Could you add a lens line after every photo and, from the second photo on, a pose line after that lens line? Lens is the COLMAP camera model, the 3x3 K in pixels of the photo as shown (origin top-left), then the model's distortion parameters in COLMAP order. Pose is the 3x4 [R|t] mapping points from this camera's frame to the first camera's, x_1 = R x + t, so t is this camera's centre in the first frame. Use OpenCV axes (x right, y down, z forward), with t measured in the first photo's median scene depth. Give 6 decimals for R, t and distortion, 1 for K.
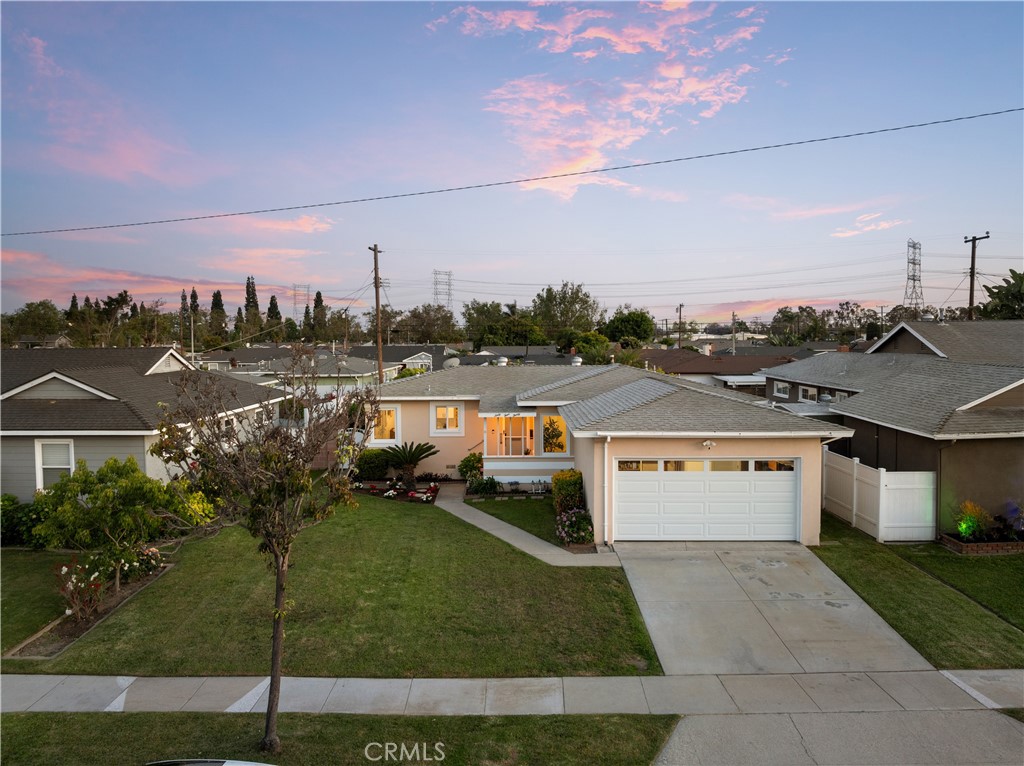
lens RADIAL K [[717.7, 0, 494.8], [0, 717.7, 370.4], [0, 0, 1]] dist [-0.033571, -0.000525]
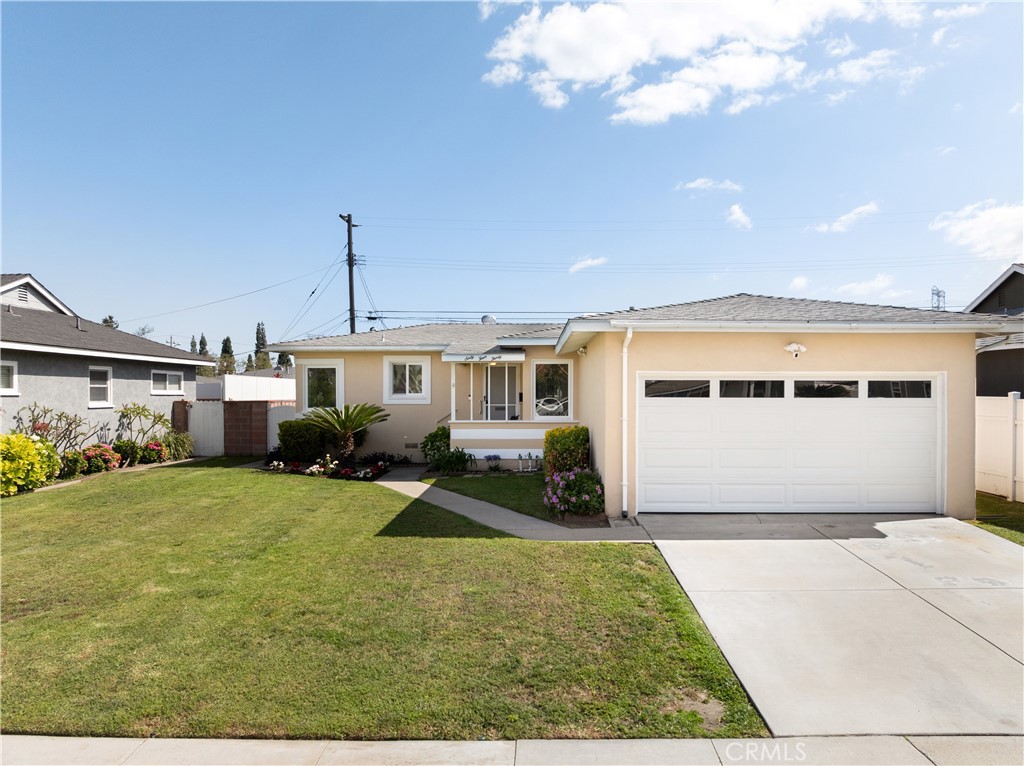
lens RADIAL K [[721.2, 0, 514.9], [0, 721.2, 404.4], [0, 0, 1]] dist [-0.040850, 0.006128]
pose [[0.999961, 0.007818, 0.004134, 0.061155], [-0.007688, 0.999500, -0.030660, 0.172354], [-0.004372, 0.030627, 0.999521, 0.402577]]
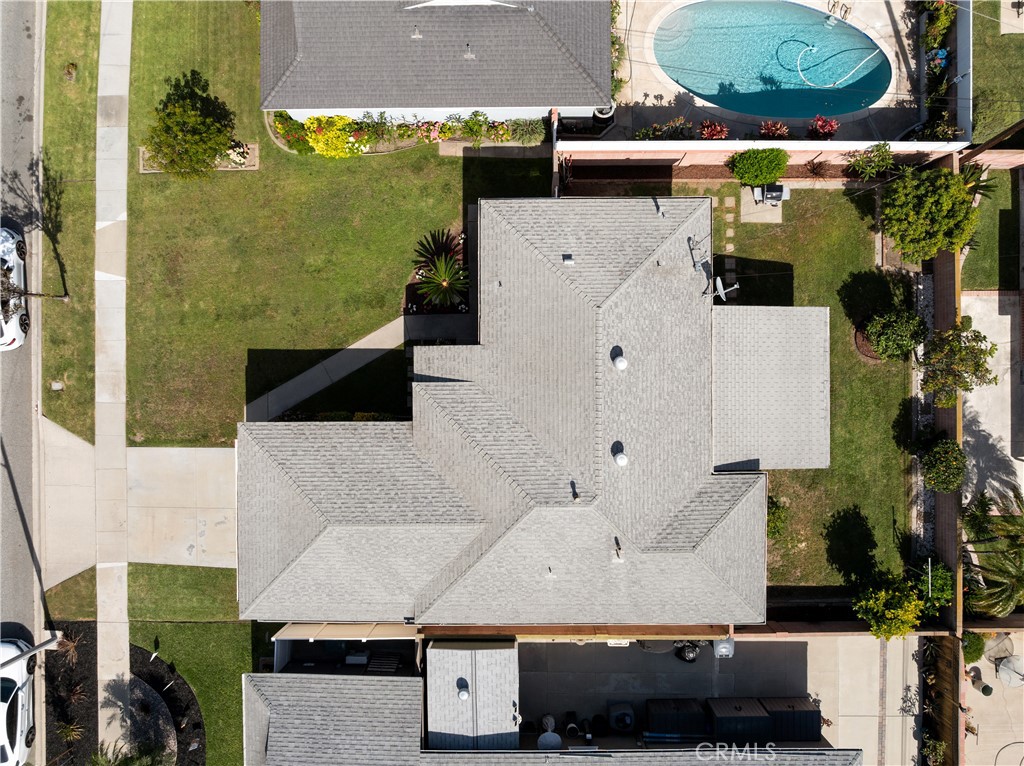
lens RADIAL K [[720.2, 0, 509.5], [0, 720.2, 389.4], [0, 0, 1]] dist [-0.038942, 0.005860]
pose [[0.032073, 0.999474, 0.004844, 0.053620], [-0.050999, -0.003203, 0.998694, -1.341533], [0.998184, -0.032278, 0.050869, 1.450906]]
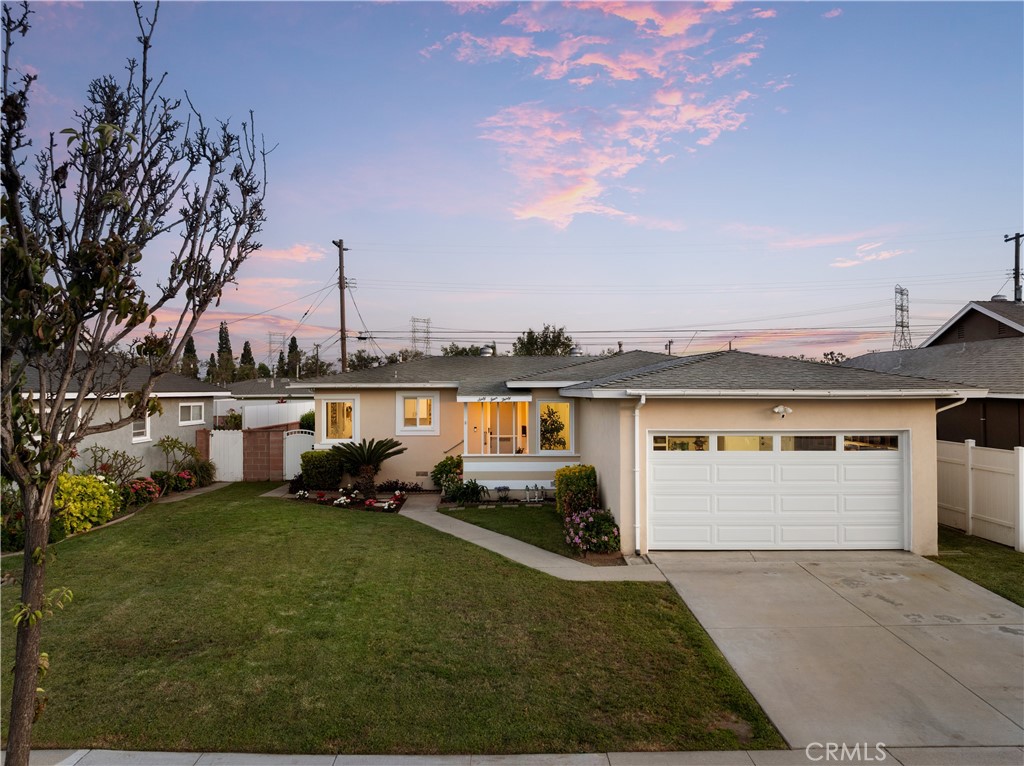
lens RADIAL K [[727.8, 0, 477.5], [0, 727.8, 380.2], [0, 0, 1]] dist [-0.043226, 0.011522]
pose [[0.999975, 0.004549, 0.005475, -0.006961], [-0.004219, 0.998258, -0.058844, 0.117865], [-0.005733, 0.058819, 0.998252, 0.288014]]
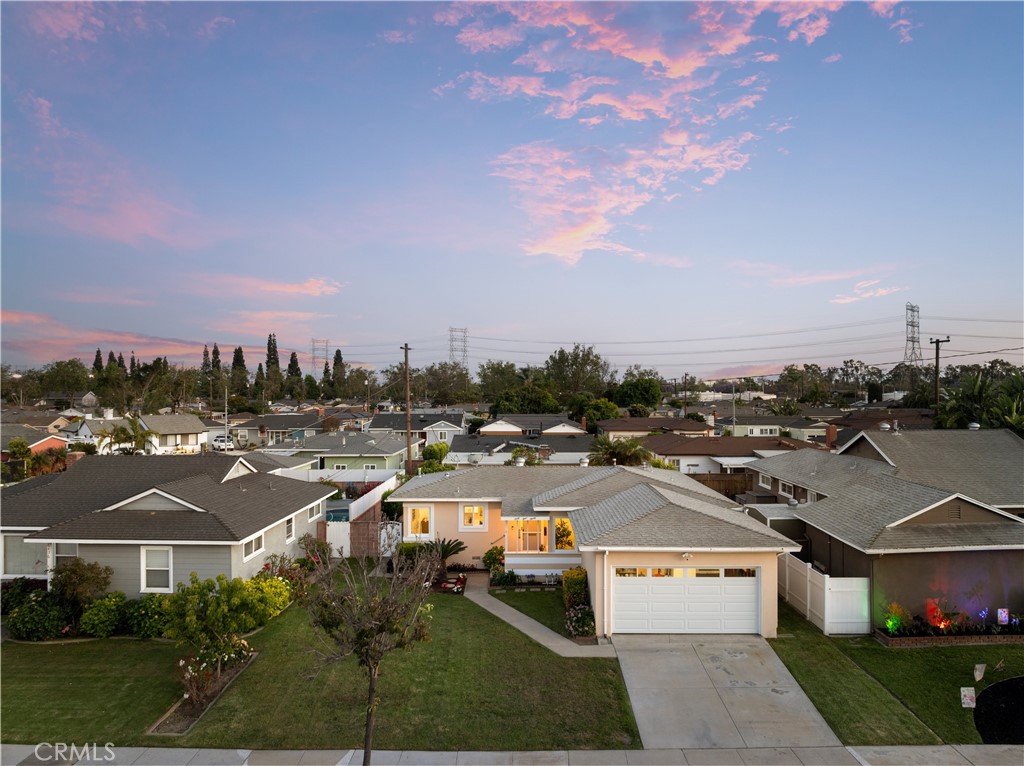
lens RADIAL K [[708.0, 0, 512.0], [0, 708.0, 383.0], [0, 0, 1]] dist [-0.037636, 0.001402]
pose [[0.999978, 0.004203, 0.005140, -0.015174], [-0.003914, 0.998477, -0.055030, -0.132272], [-0.005364, 0.055008, 0.998471, -0.250937]]
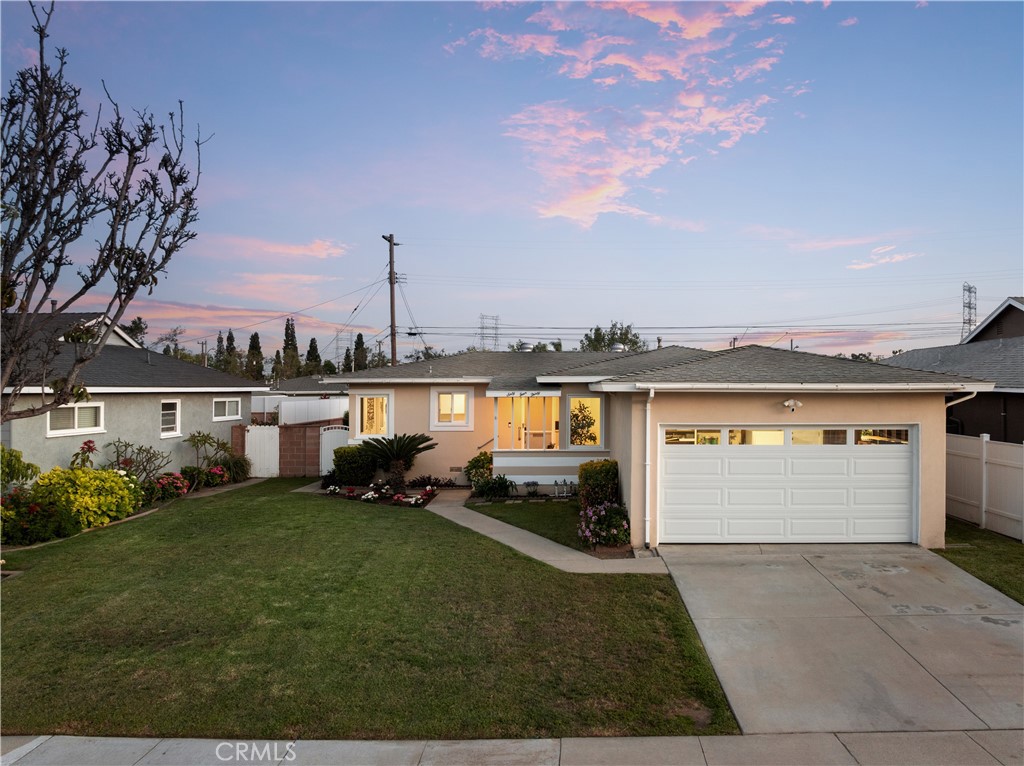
lens RADIAL K [[732.8, 0, 559.5], [0, 732.8, 388.2], [0, 0, 1]] dist [-0.042329, 0.009914]
pose [[0.999760, 0.005571, 0.021169, 0.053890], [-0.004615, 0.998980, -0.044922, 0.121964], [-0.021397, 0.044814, 0.998766, 0.281568]]
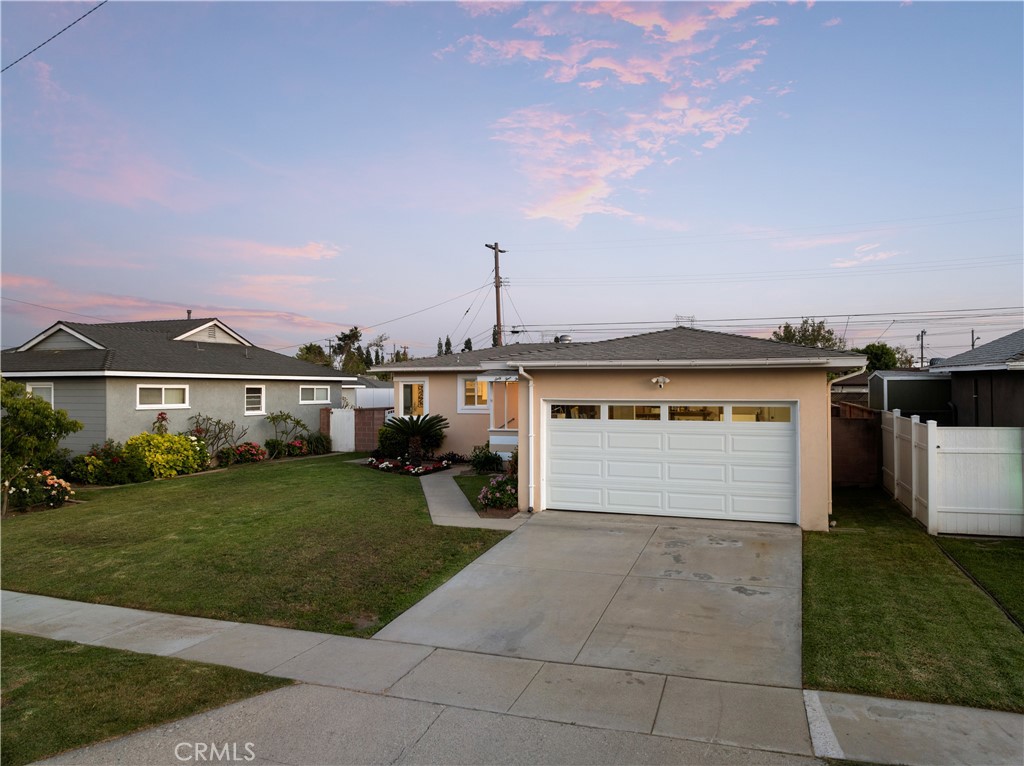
lens RADIAL K [[711.7, 0, 518.9], [0, 711.7, 380.9], [0, 0, 1]] dist [-0.034174, -0.003796]
pose [[0.950112, 0.001591, -0.311904, 0.393293], [-0.018759, 0.998468, -0.052049, 0.145898], [0.311344, 0.055304, 0.948687, 0.265426]]
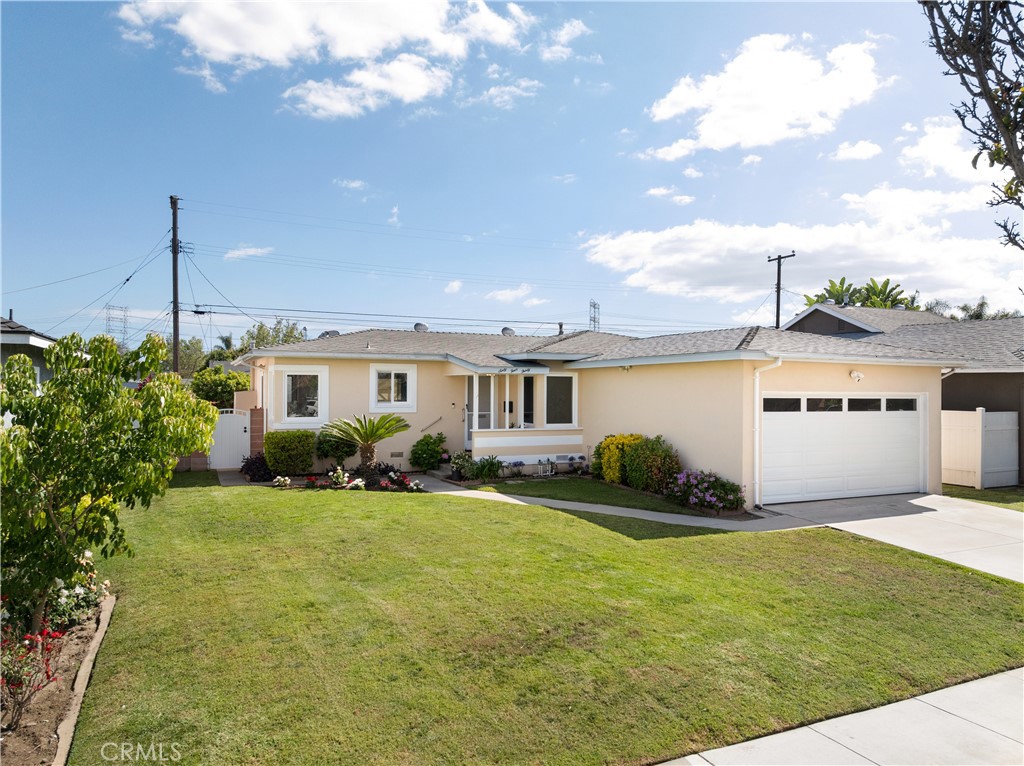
lens RADIAL K [[720.2, 0, 509.5], [0, 720.2, 389.4], [0, 0, 1]] dist [-0.038942, 0.005860]
pose [[0.901544, 0.014177, 0.432455, -0.414537], [0.006312, 0.998926, -0.045906, 0.155295], [-0.432642, 0.044117, 0.900486, 0.443683]]
